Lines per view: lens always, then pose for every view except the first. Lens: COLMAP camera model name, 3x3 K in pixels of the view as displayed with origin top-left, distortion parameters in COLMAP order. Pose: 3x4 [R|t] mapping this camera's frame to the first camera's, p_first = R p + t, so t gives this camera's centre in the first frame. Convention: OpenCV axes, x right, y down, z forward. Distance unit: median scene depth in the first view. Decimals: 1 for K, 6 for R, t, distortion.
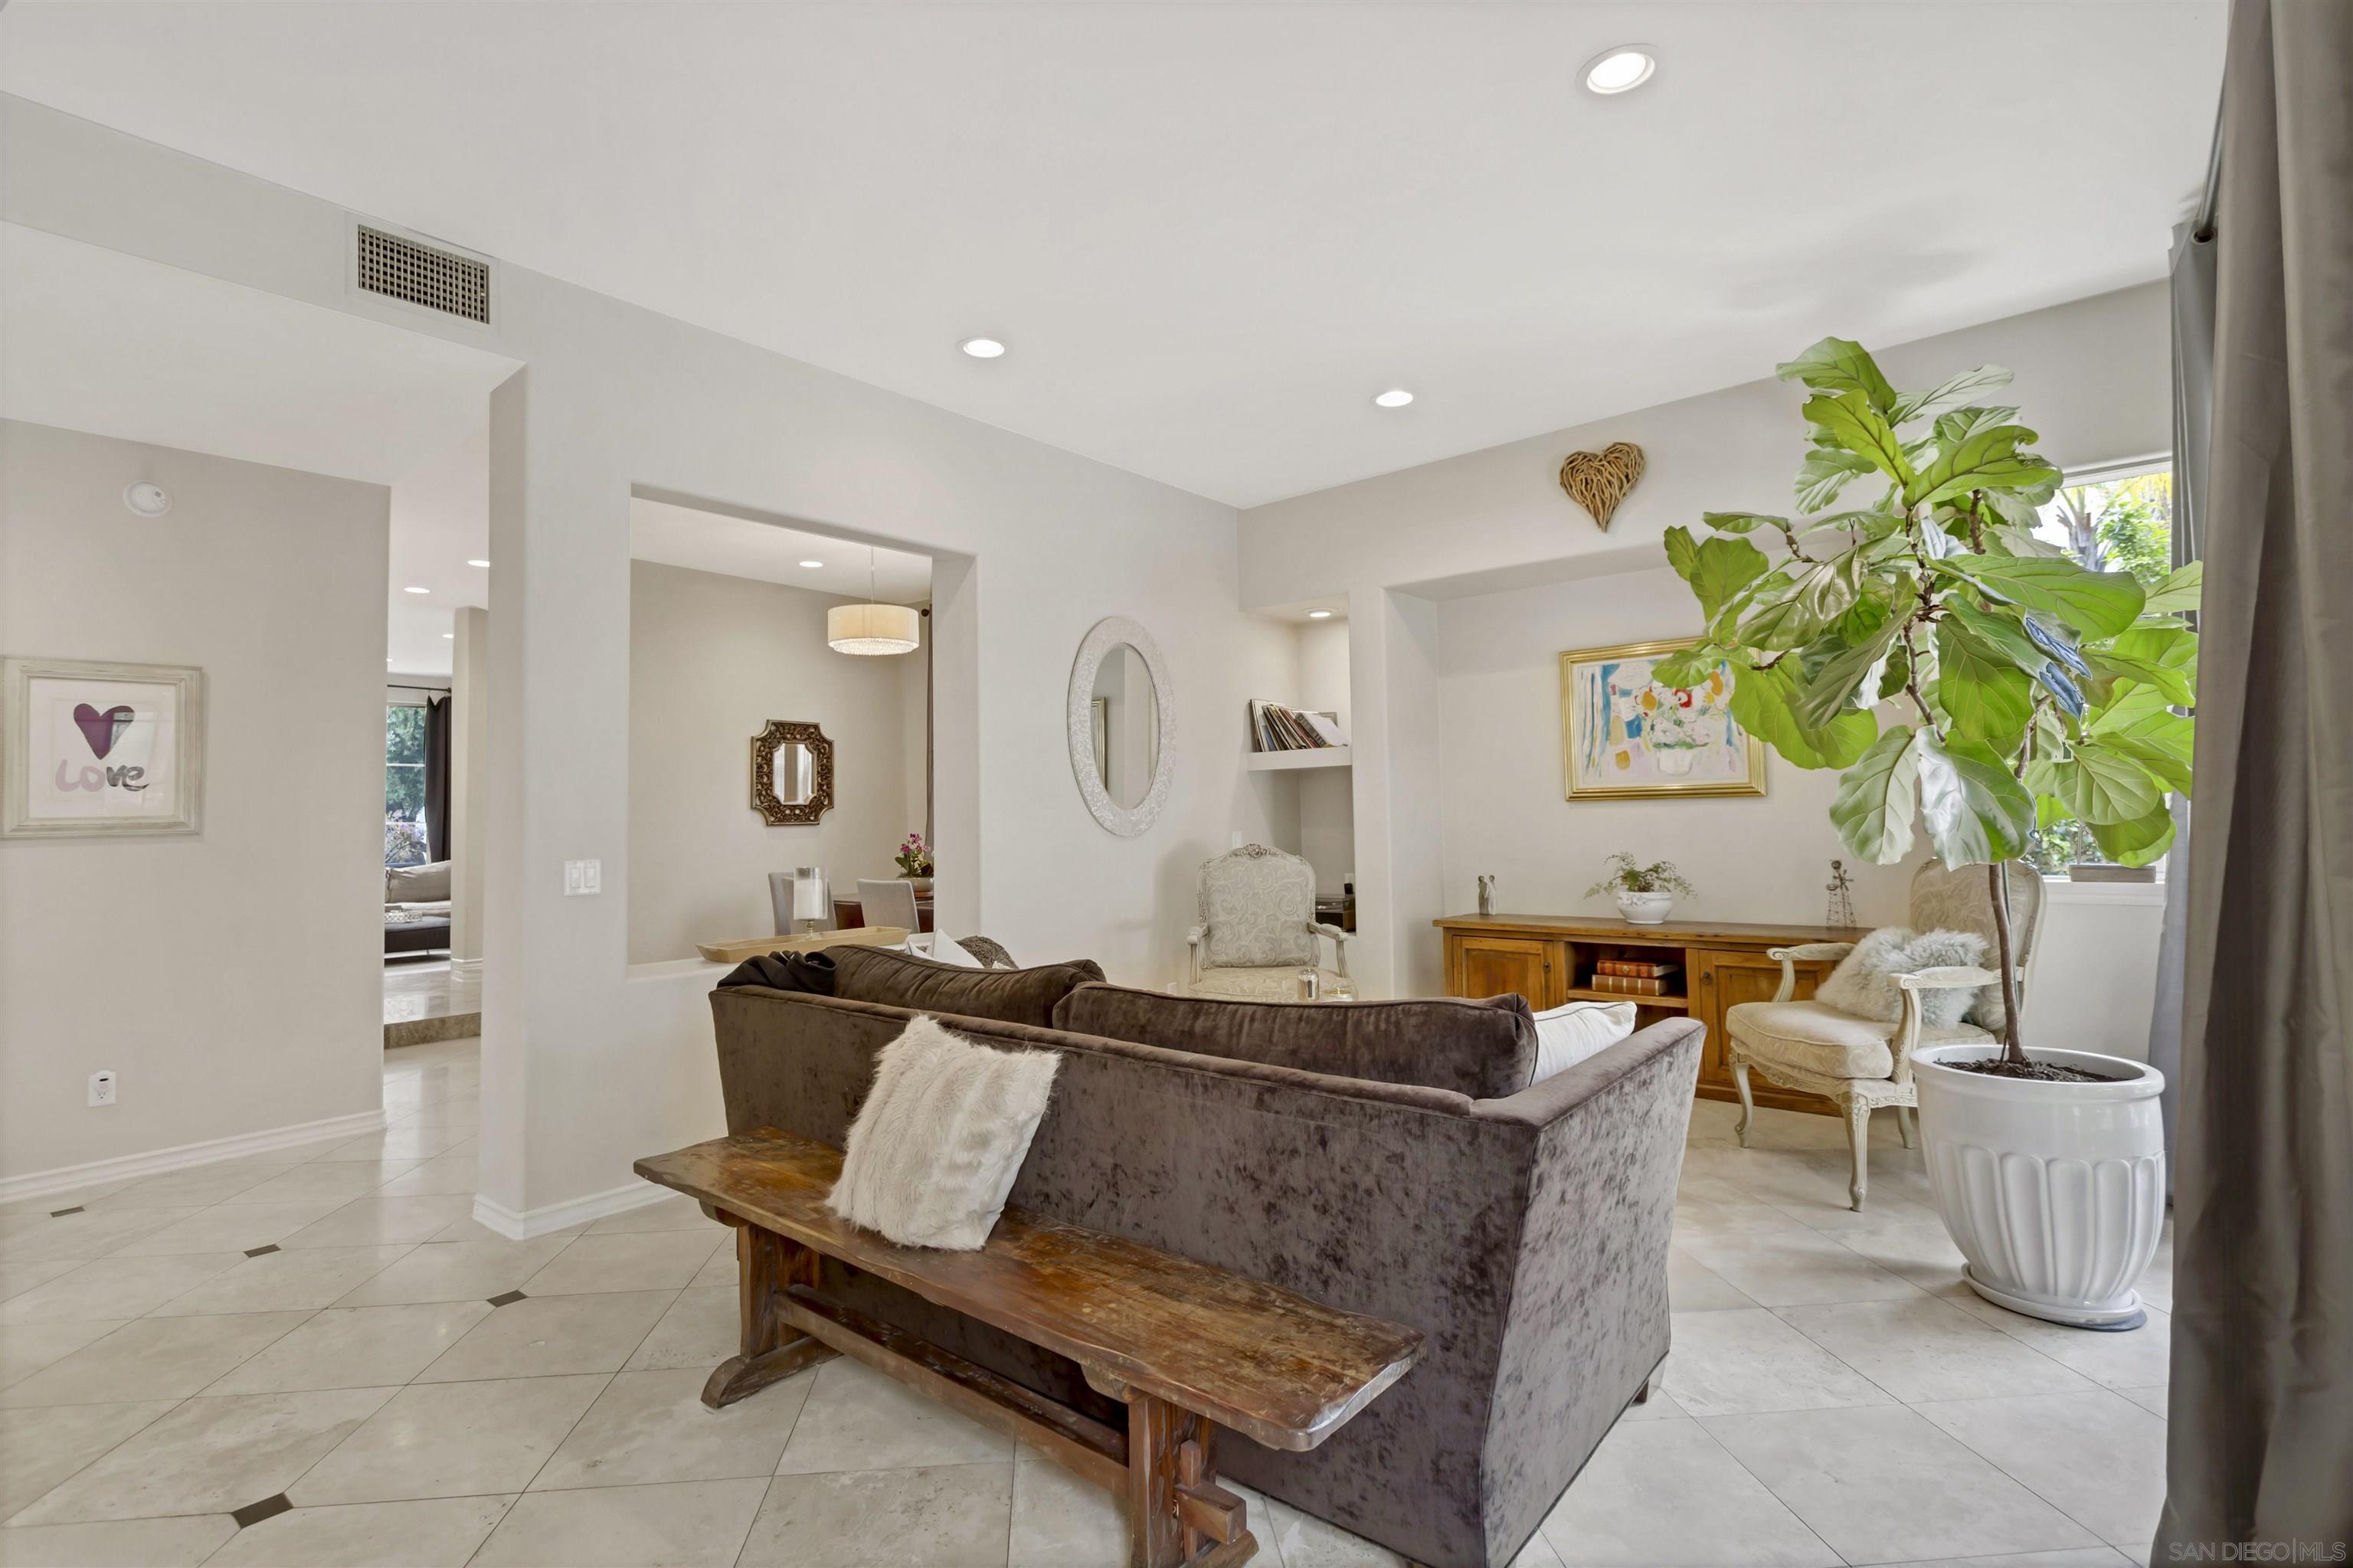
lens RADIAL K [[1155.5, 0, 1163.3], [0, 1155.5, 769.2], [0, 0, 1]] dist [-0.004014, 0.003909]
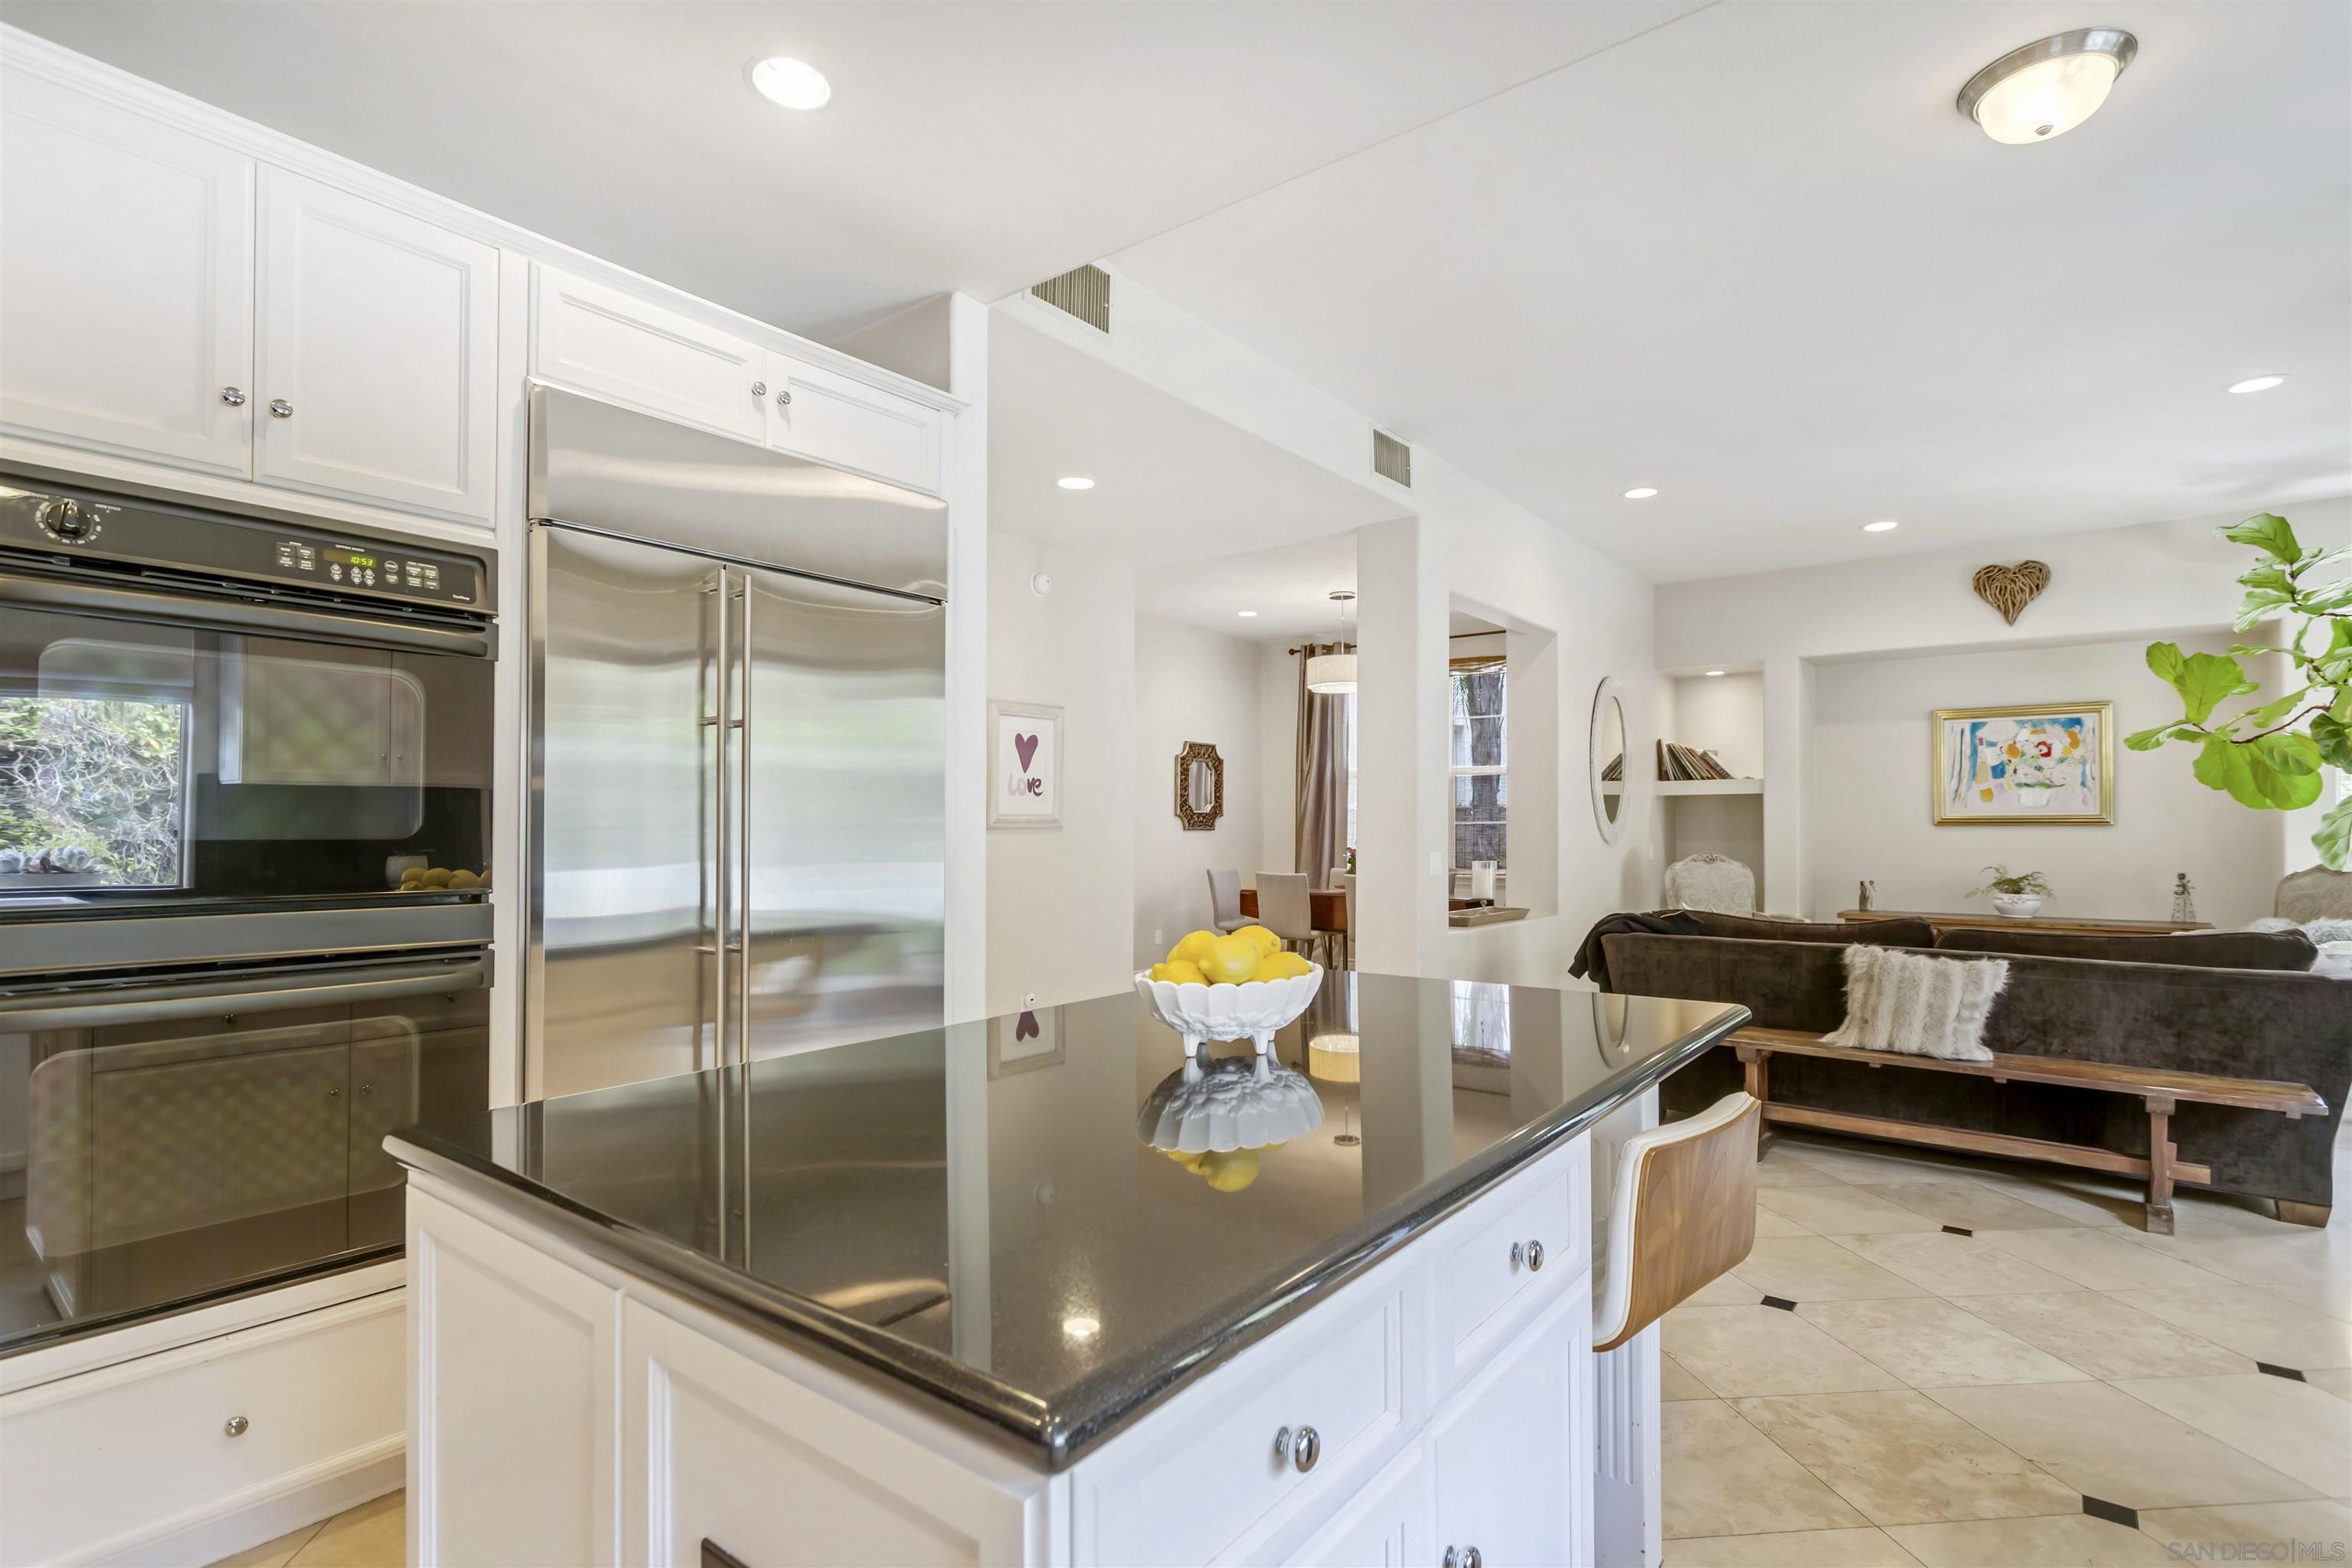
lens RADIAL K [[1154.9, 0, 1196.3], [0, 1154.9, 825.0], [0, 0, 1]] dist [-0.004014, 0.003909]
pose [[0.999405, 0.022693, 0.025985, -0.557647], [-0.023667, 0.999005, 0.037808, -0.002396], [-0.025102, -0.038400, 0.998947, -0.304955]]
